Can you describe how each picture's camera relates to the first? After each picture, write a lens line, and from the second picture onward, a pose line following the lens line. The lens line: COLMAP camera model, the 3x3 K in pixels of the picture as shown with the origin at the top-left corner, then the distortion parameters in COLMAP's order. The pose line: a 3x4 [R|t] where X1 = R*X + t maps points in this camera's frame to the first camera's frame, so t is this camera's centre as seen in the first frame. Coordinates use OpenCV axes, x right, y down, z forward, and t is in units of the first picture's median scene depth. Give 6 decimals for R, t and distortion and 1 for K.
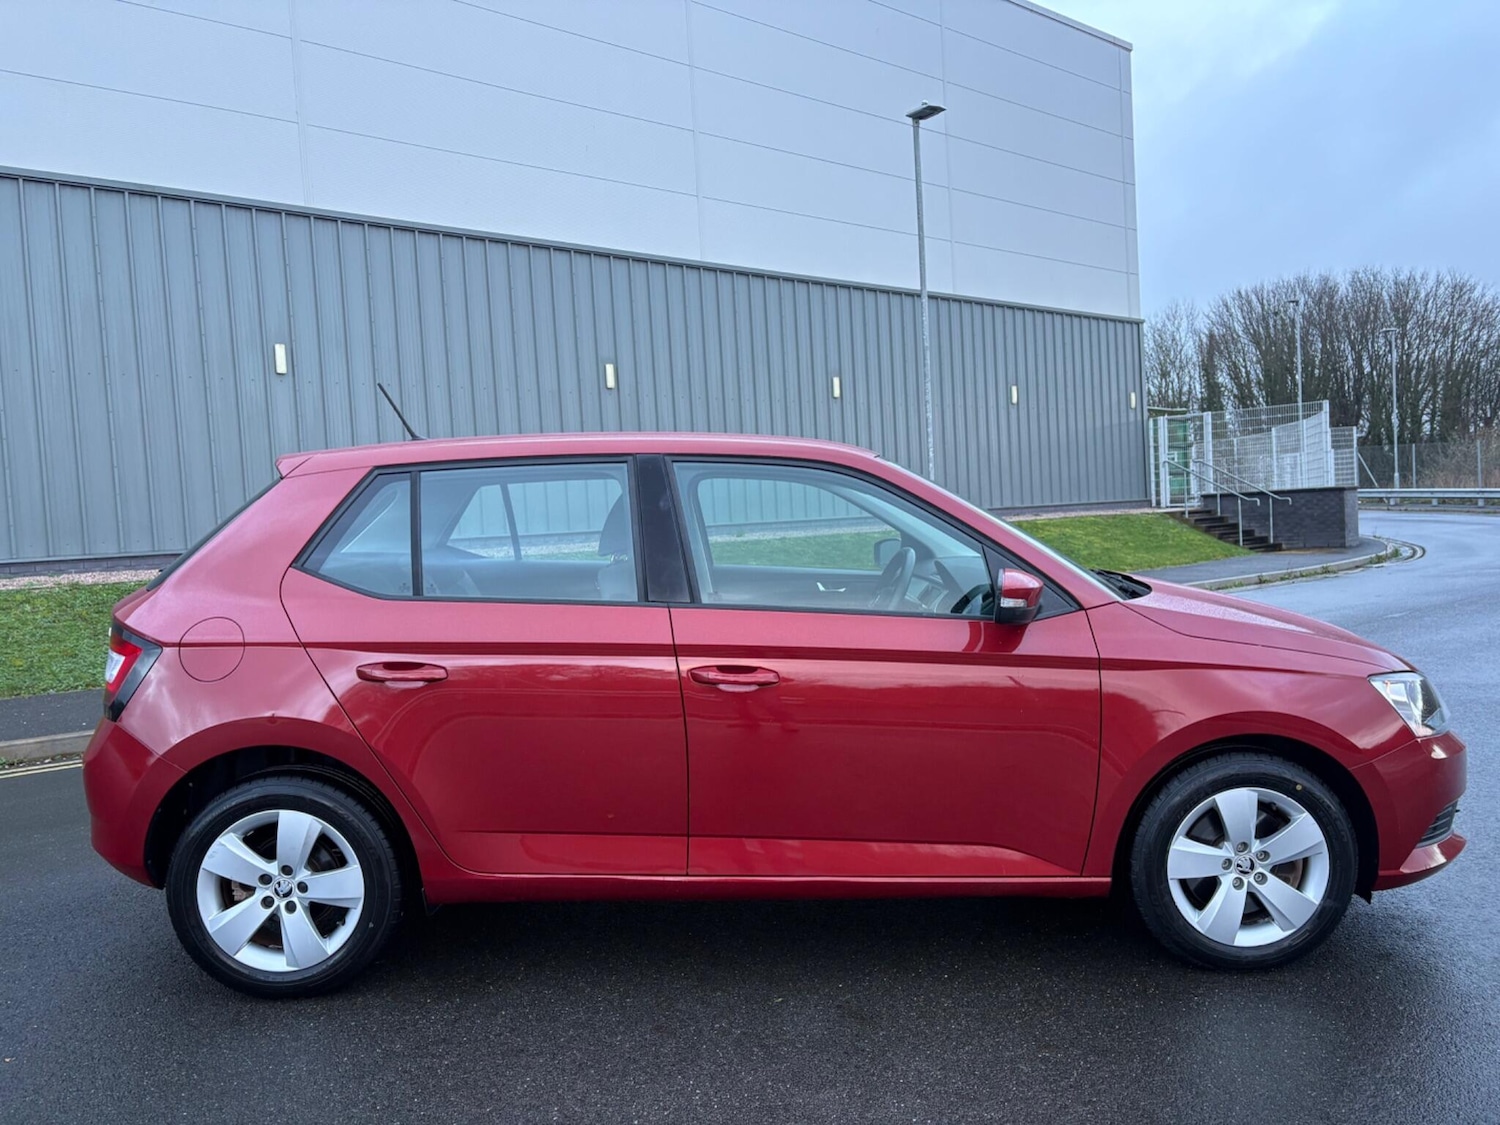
lens RADIAL K [[1099.7, 0, 751.2], [0, 1099.7, 598.8], [0, 0, 1]] dist [0.049738, -0.048459]
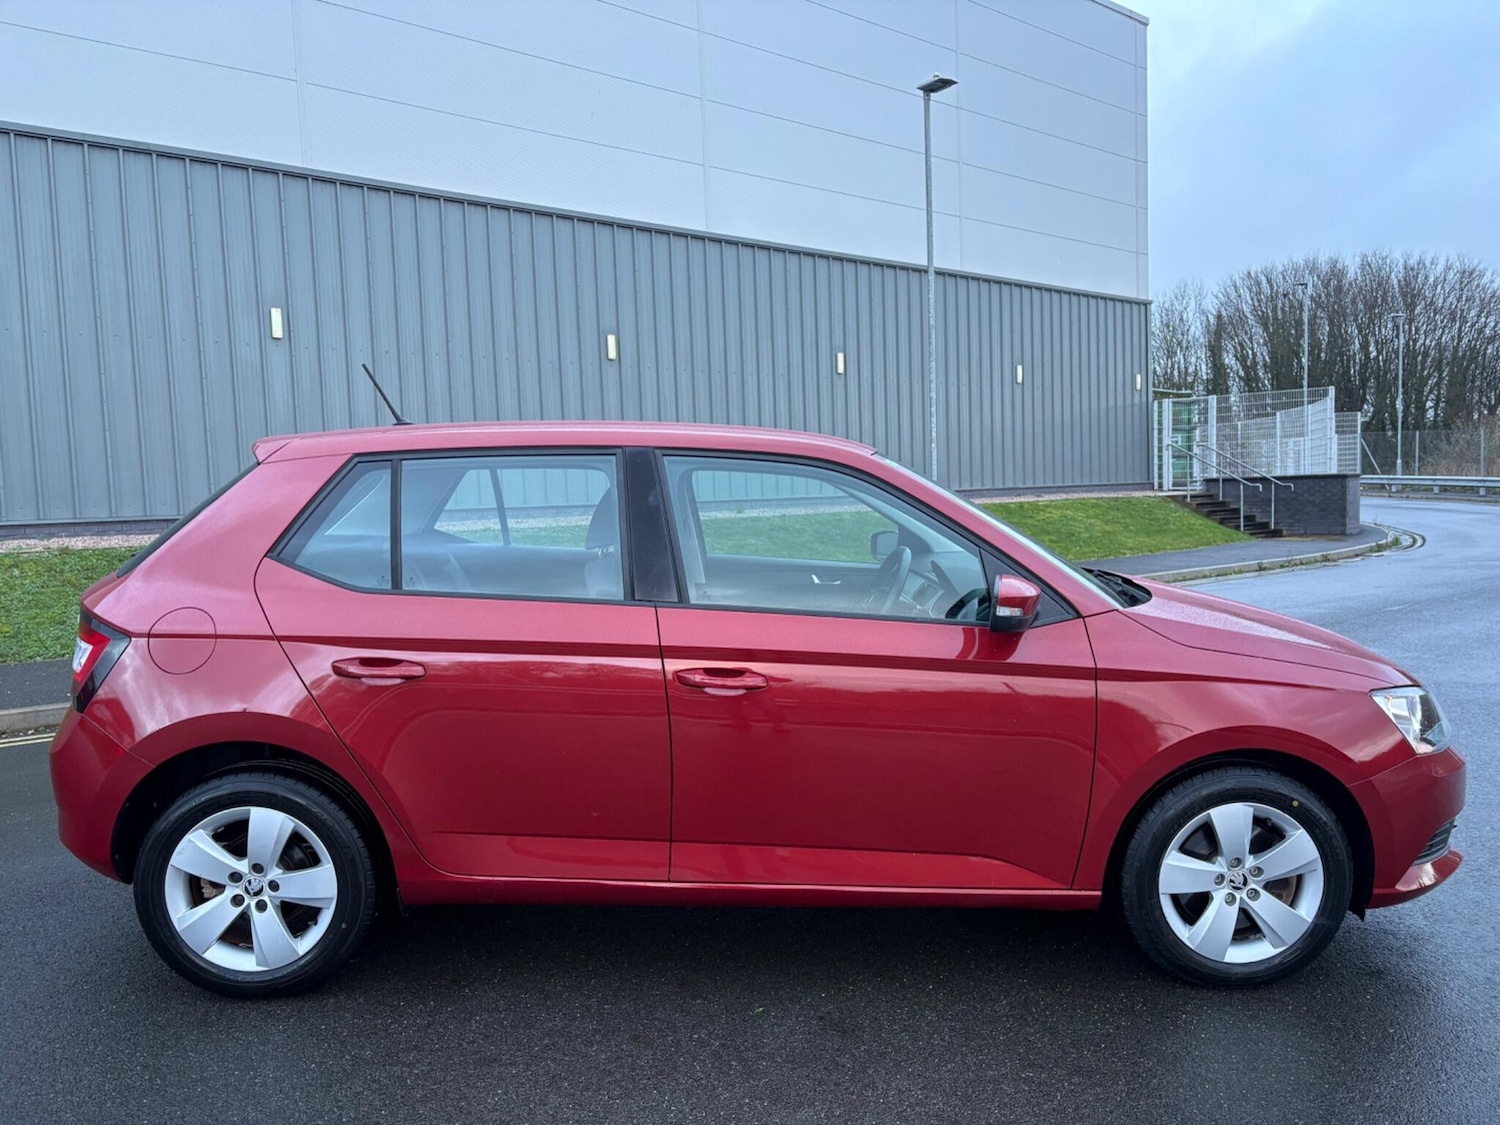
lens RADIAL K [[1098.6, 0, 758.6], [0, 1098.6, 599.4], [0, 0, 1]] dist [0.052272, -0.052215]
pose [[0.999765, 0.020634, 0.006690, 0.009053], [-0.020802, 0.999444, 0.026067, -0.024169], [-0.006148, -0.026200, 0.999638, 0.027483]]
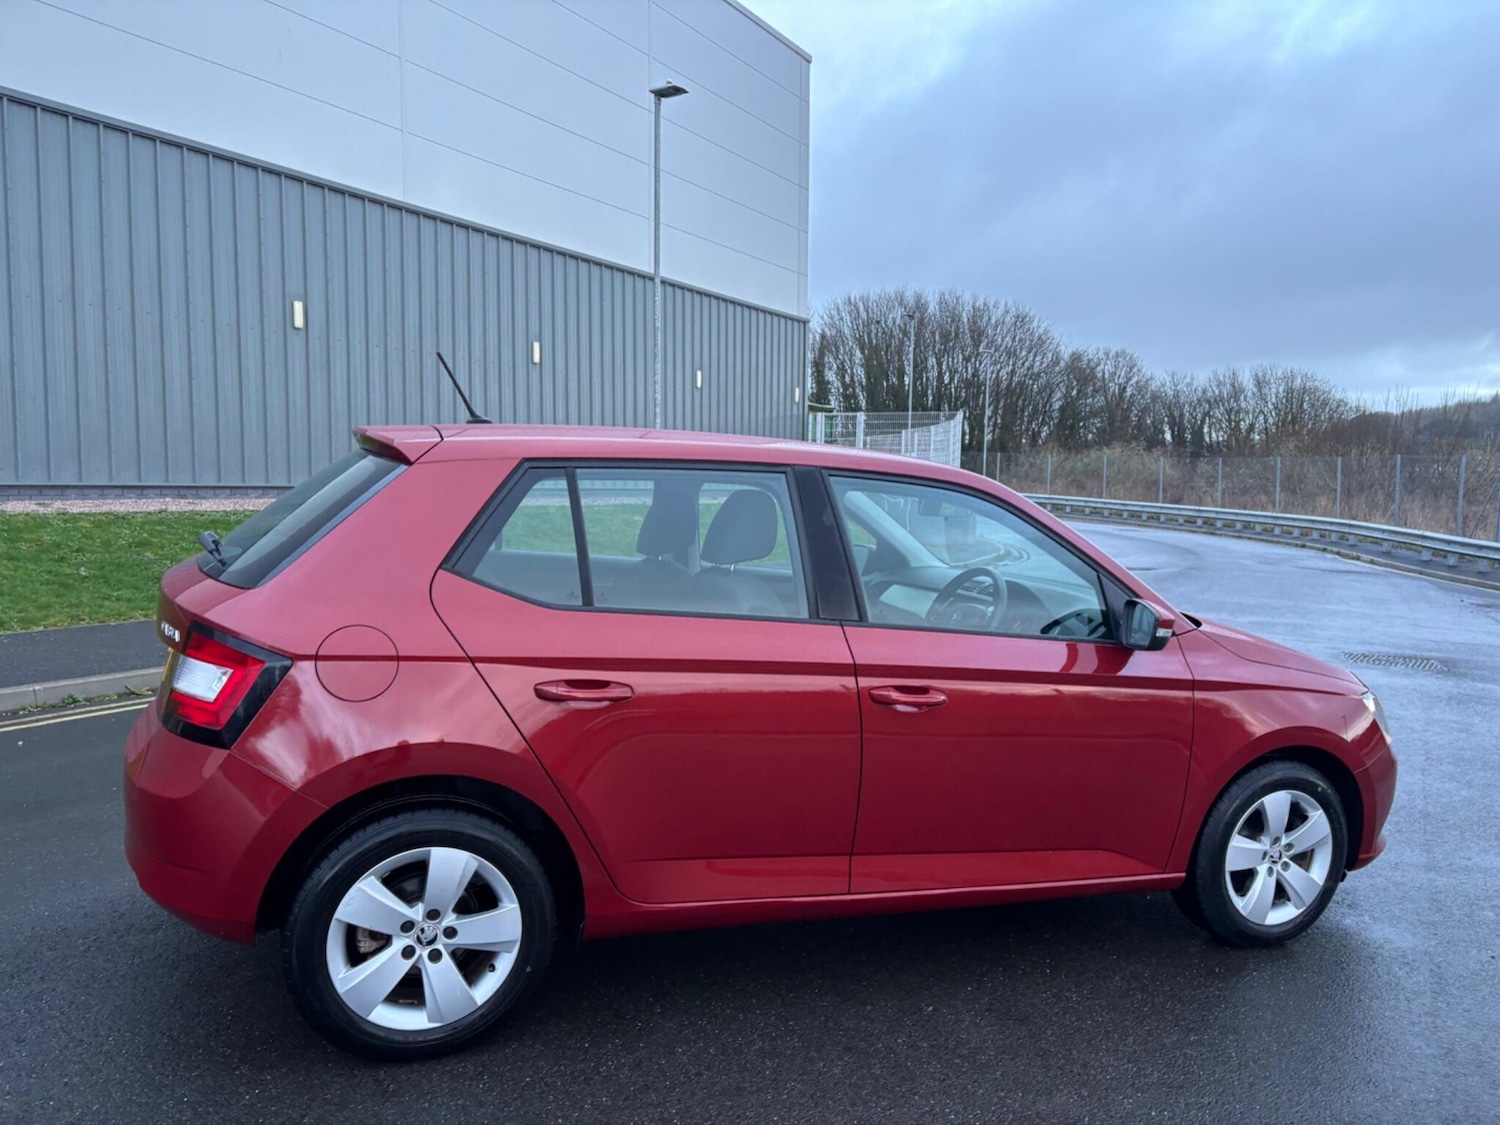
lens RADIAL K [[1099.7, 0, 751.2], [0, 1099.7, 598.8], [0, 0, 1]] dist [0.049738, -0.048459]
pose [[0.938903, 0.031008, 0.342782, -0.457385], [-0.041010, 0.998917, 0.021968, -0.032281], [-0.341730, -0.034684, 0.939158, 0.092587]]
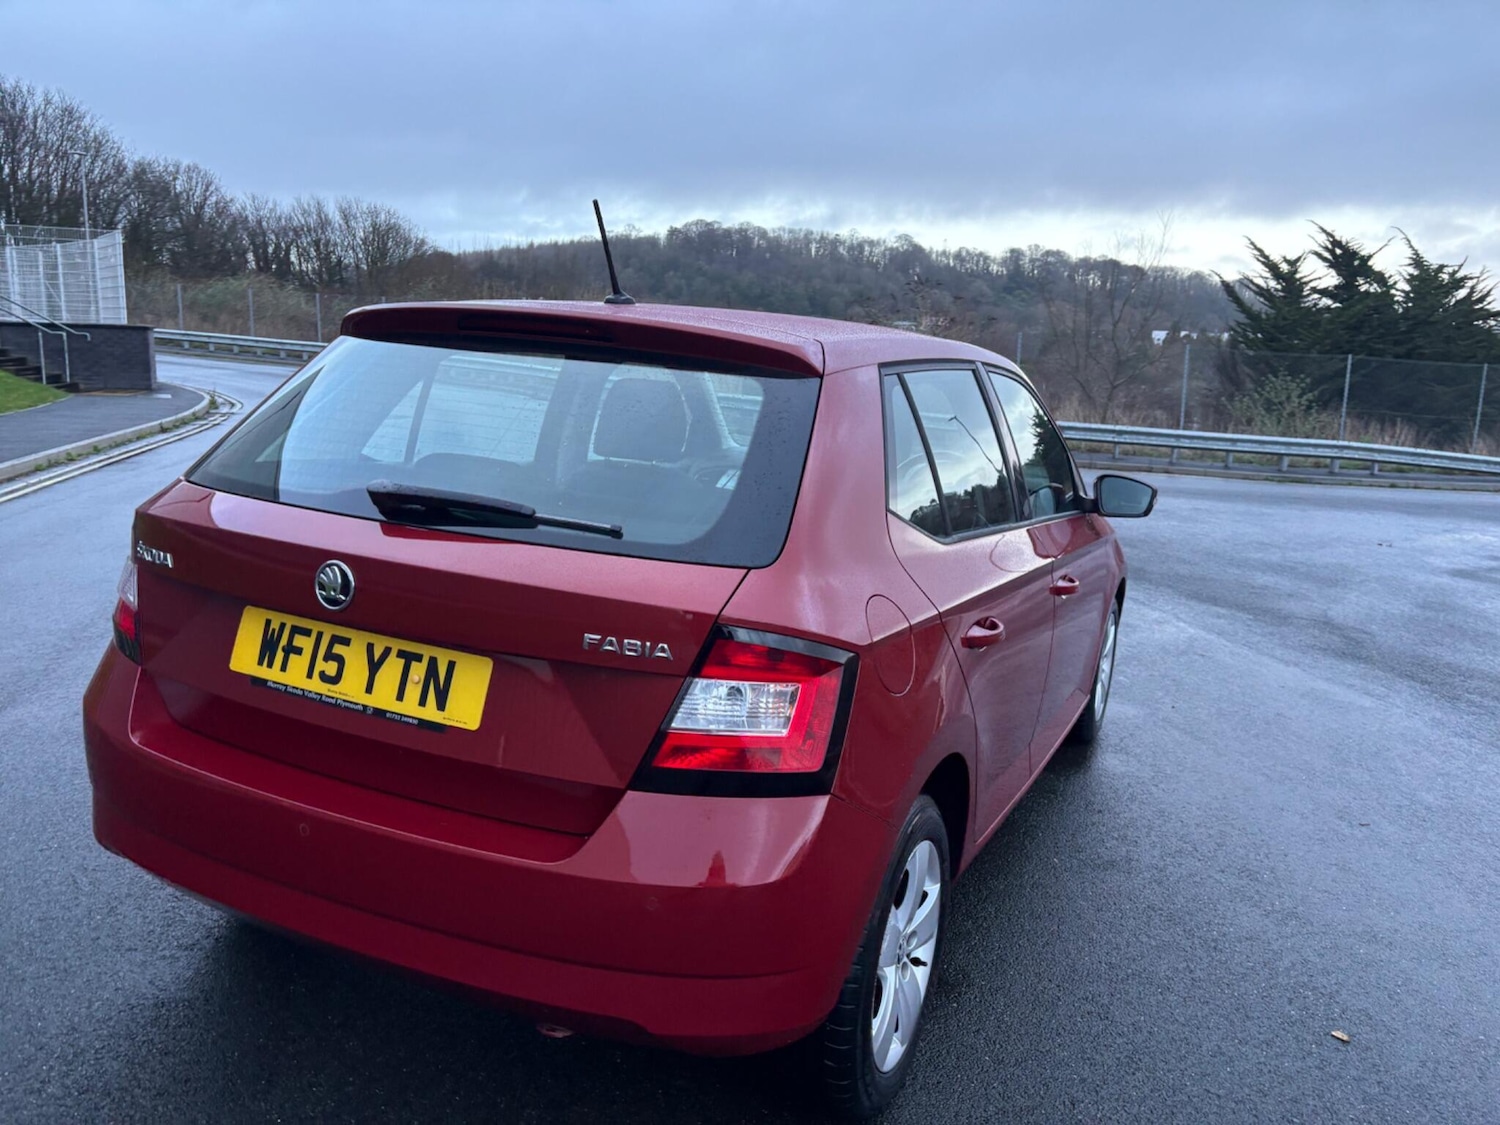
lens RADIAL K [[1122.1, 0, 751.4], [0, 1122.1, 557.4], [0, 0, 1]] dist [0.041481, -0.046025]
pose [[0.431595, -0.108361, 0.895535, -1.028145], [0.009426, 0.993246, 0.115641, -0.077008], [-0.902018, -0.041469, 0.429702, 0.730733]]
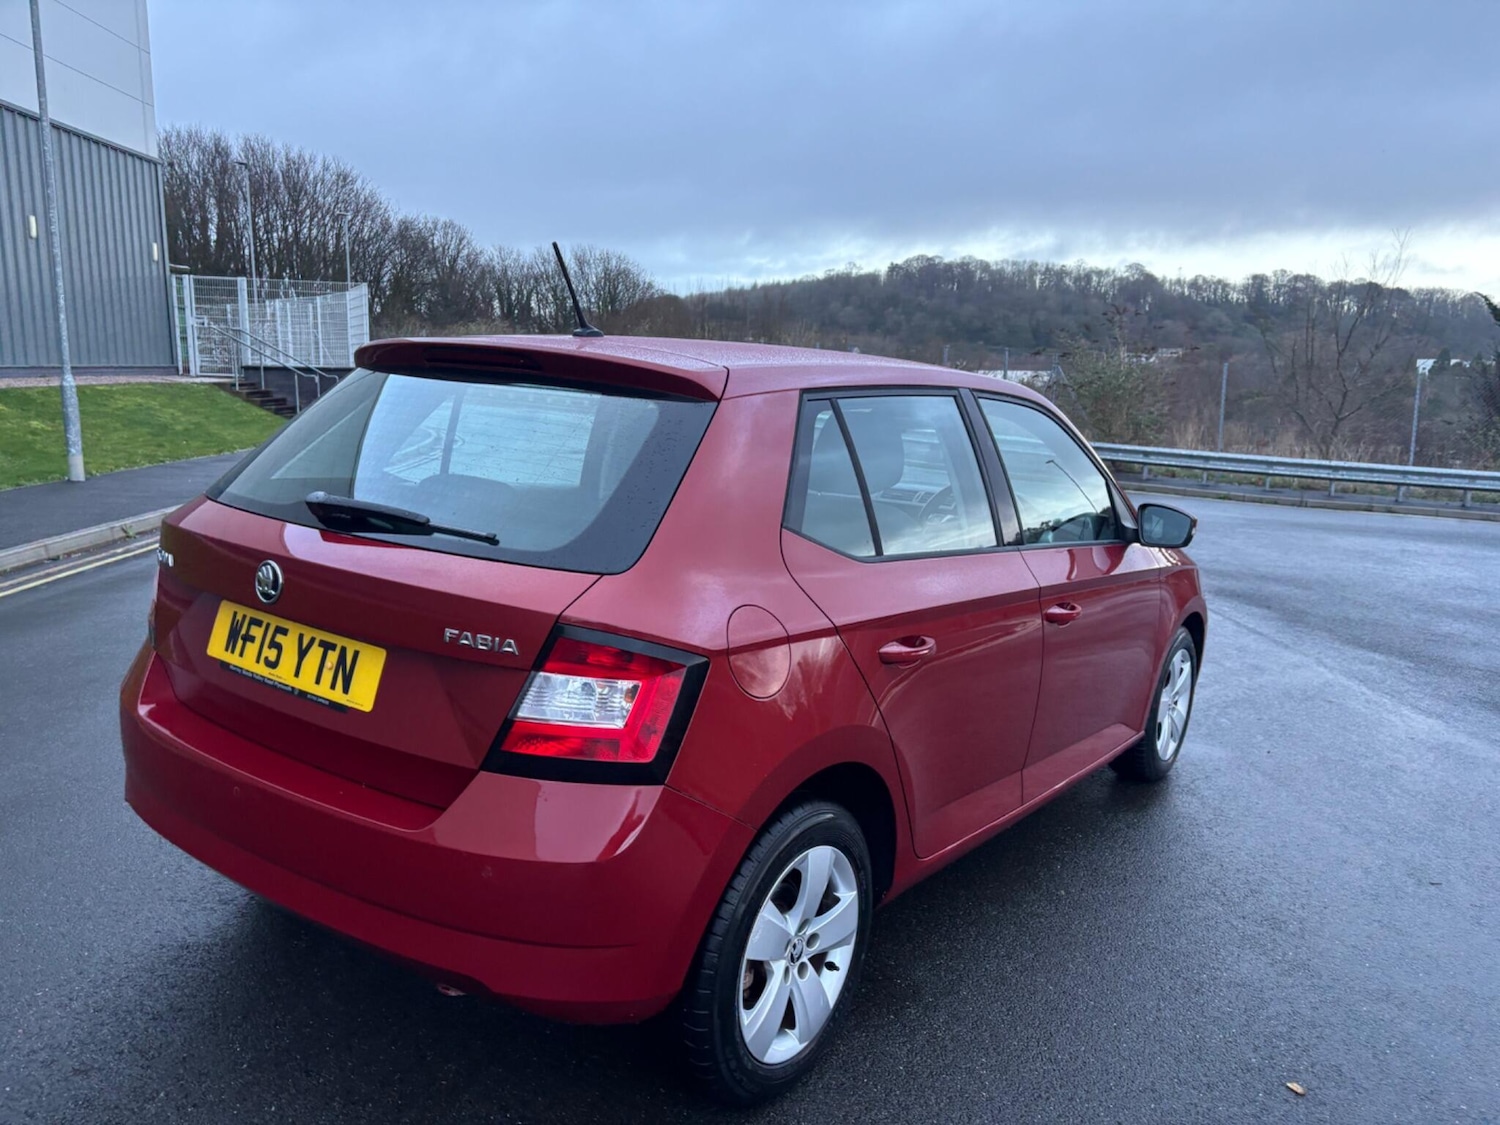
lens RADIAL K [[1122.2, 0, 752.3], [0, 1122.2, 576.2], [0, 0, 1]] dist [0.023476, -0.008550]
pose [[0.595301, -0.083422, 0.799161, -0.966079], [0.006033, 0.995032, 0.099374, -0.065874], [-0.803480, -0.054336, 0.592846, 0.543786]]
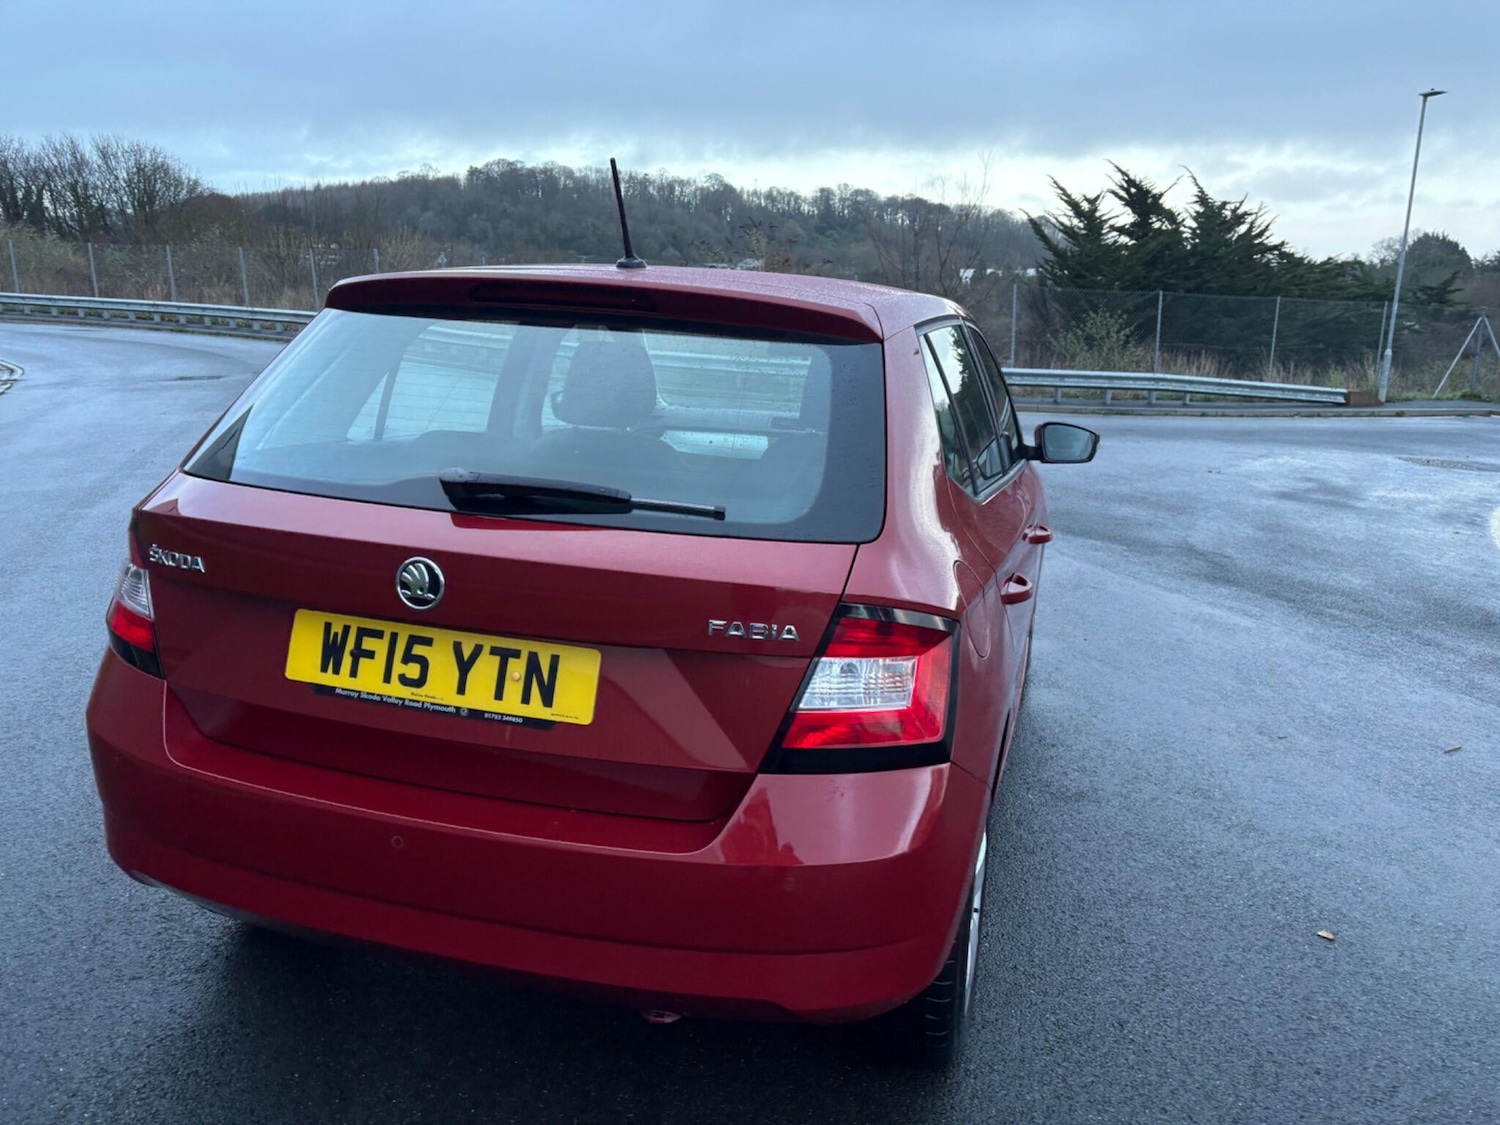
lens RADIAL K [[1131.9, 0, 749.2], [0, 1131.9, 563.9], [0, 0, 1]] dist [0.014849, 0.001262]
pose [[0.284487, -0.175051, 0.942563, -1.073908], [0.039894, 0.984498, 0.170798, -0.094804], [-0.957850, -0.010987, 0.287060, 0.863506]]
